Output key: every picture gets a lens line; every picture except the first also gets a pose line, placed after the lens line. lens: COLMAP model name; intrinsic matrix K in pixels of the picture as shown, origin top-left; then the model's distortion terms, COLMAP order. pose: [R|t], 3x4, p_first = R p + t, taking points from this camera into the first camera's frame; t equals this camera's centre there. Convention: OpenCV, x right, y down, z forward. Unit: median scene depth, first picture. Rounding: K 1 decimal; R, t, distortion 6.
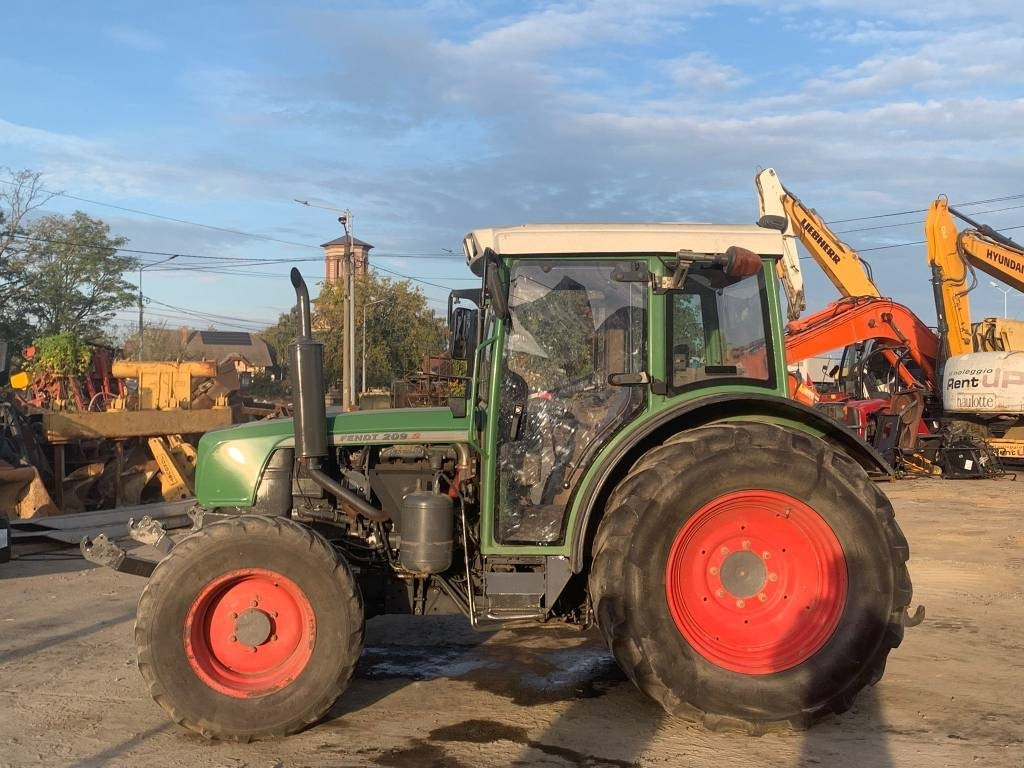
lens RADIAL K [[1210.0, 0, 512.0], [0, 1210.0, 384.0], [0, 0, 1]] dist [0.168525, -0.536638]
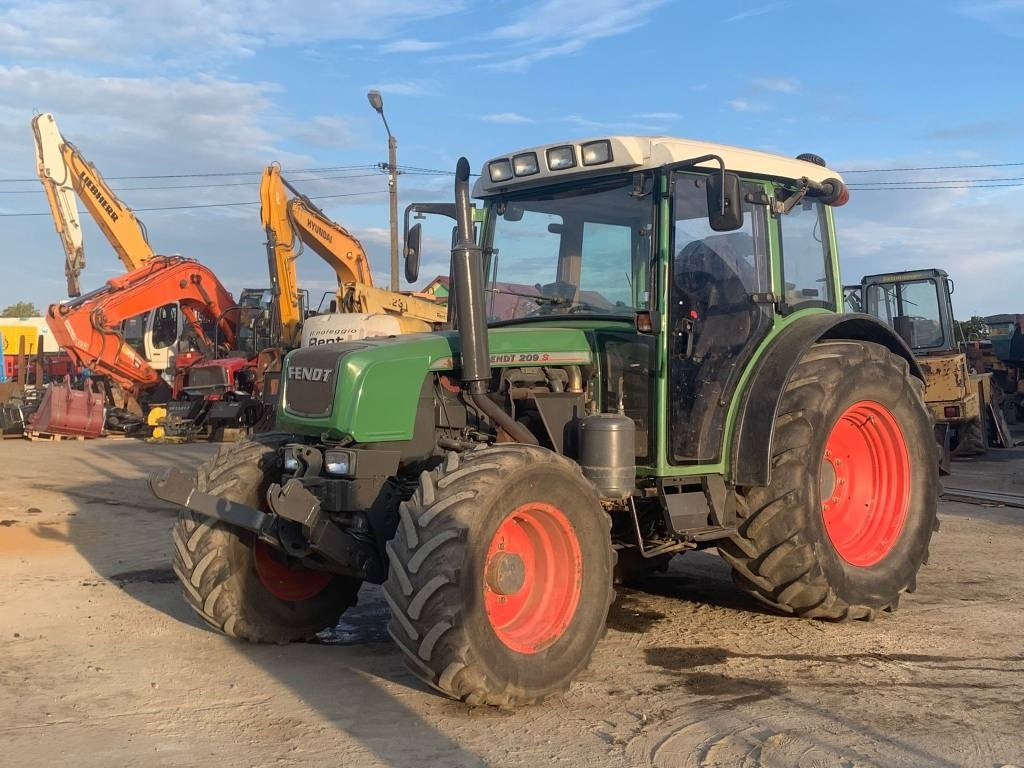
lens RADIAL K [[1210.0, 0, 512.0], [0, 1210.0, 384.0], [0, 0, 1]] dist [0.168525, -0.536638]
pose [[0.773902, -0.010932, 0.633211, -0.149995], [-0.004239, 0.999739, 0.022441, 0.009559], [-0.633291, -0.020051, 0.773654, 0.069178]]
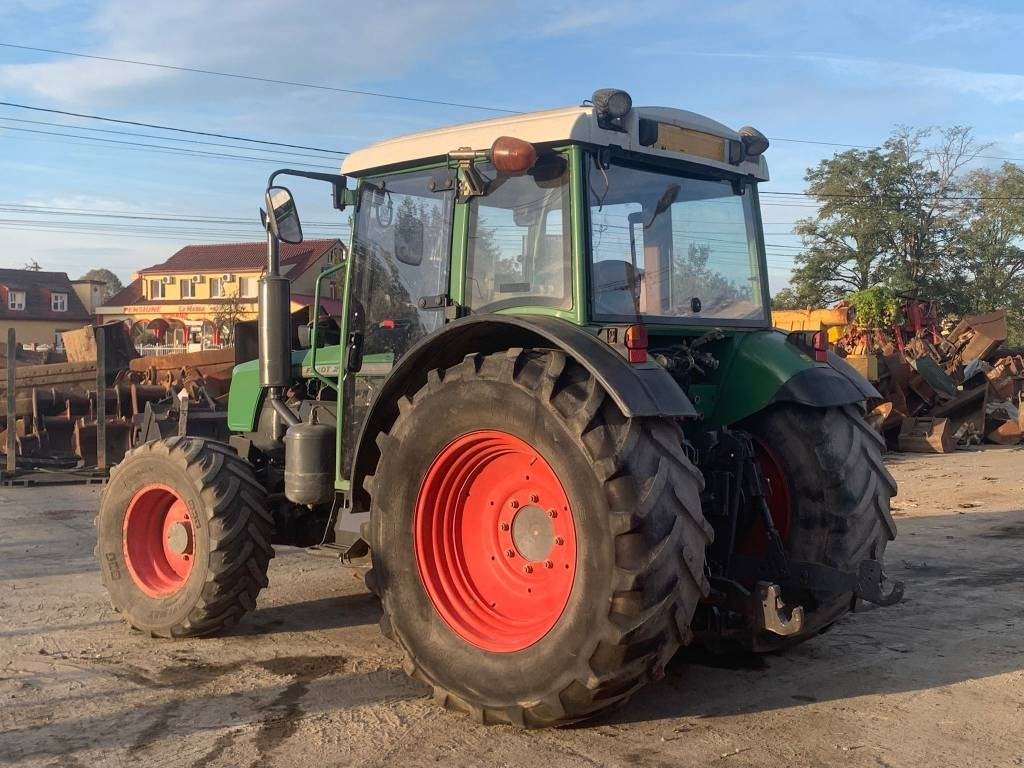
lens RADIAL K [[1220.3, 0, 512.0], [0, 1220.3, 384.0], [0, 0, 1]] dist [0.026851, -0.021476]
pose [[0.730038, 0.011515, -0.683309, 0.155176], [0.012521, 0.999465, 0.030220, 0.006071], [0.683291, -0.030617, 0.729504, 0.080893]]
